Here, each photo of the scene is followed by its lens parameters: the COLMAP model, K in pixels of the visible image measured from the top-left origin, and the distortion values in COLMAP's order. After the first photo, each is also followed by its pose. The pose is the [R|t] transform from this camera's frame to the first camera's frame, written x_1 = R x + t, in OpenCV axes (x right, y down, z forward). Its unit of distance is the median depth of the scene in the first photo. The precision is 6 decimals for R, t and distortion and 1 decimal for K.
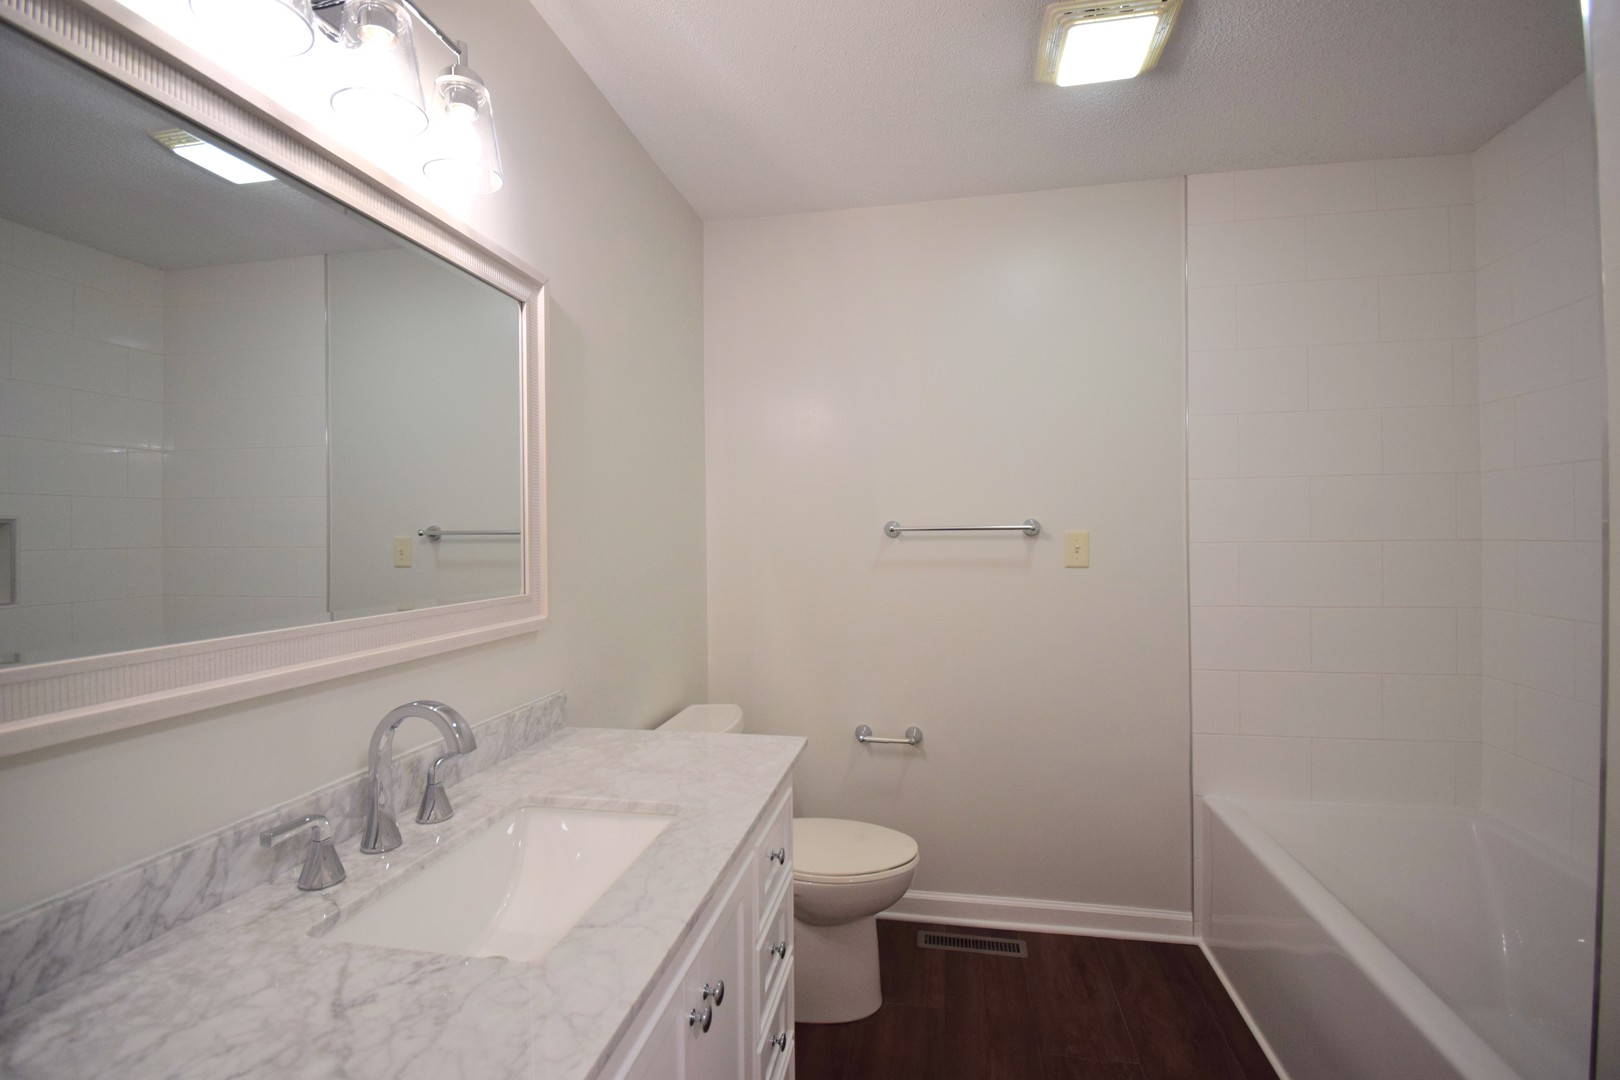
lens RADIAL K [[717.7, 0, 821.5], [0, 717.7, 531.6], [0, 0, 1]] dist [0.001170, -0.009331]
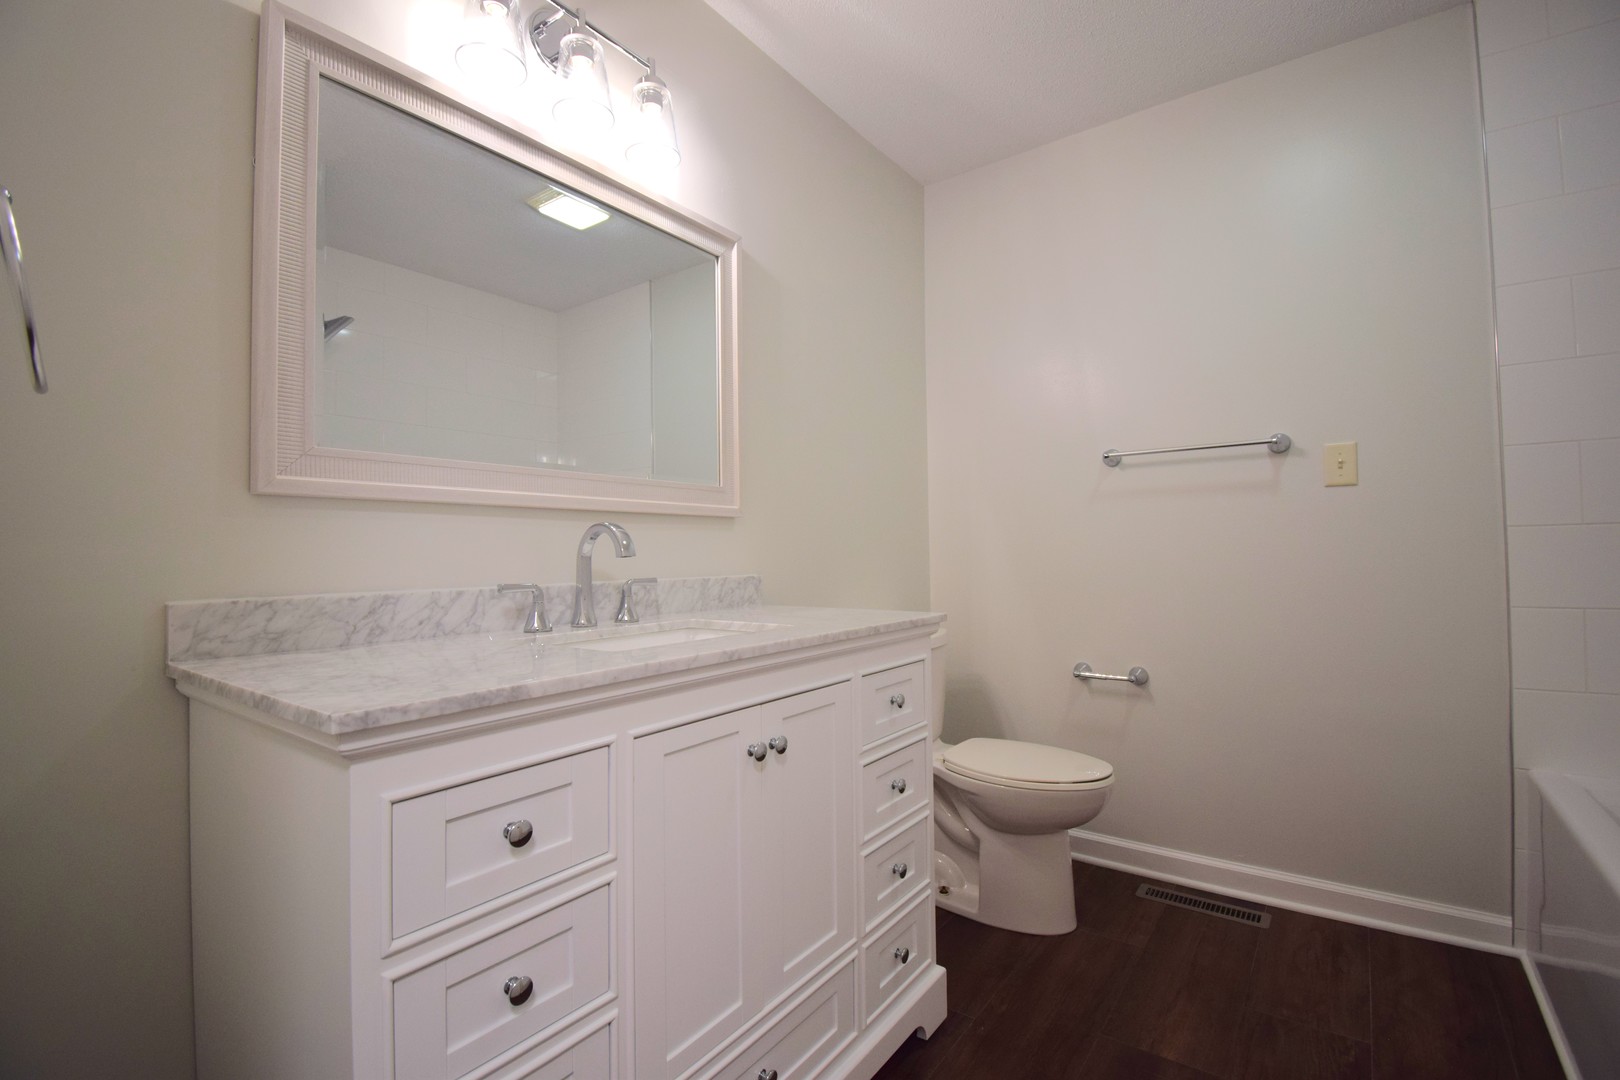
lens RADIAL K [[717.7, 0, 817.6], [0, 717.7, 535.0], [0, 0, 1]] dist [0.001170, -0.009331]
pose [[0.894634, -0.014262, -0.446573, 0.245073], [0.007287, 0.999823, -0.017332, 0.159587], [0.446741, 0.012251, 0.894579, -0.037190]]
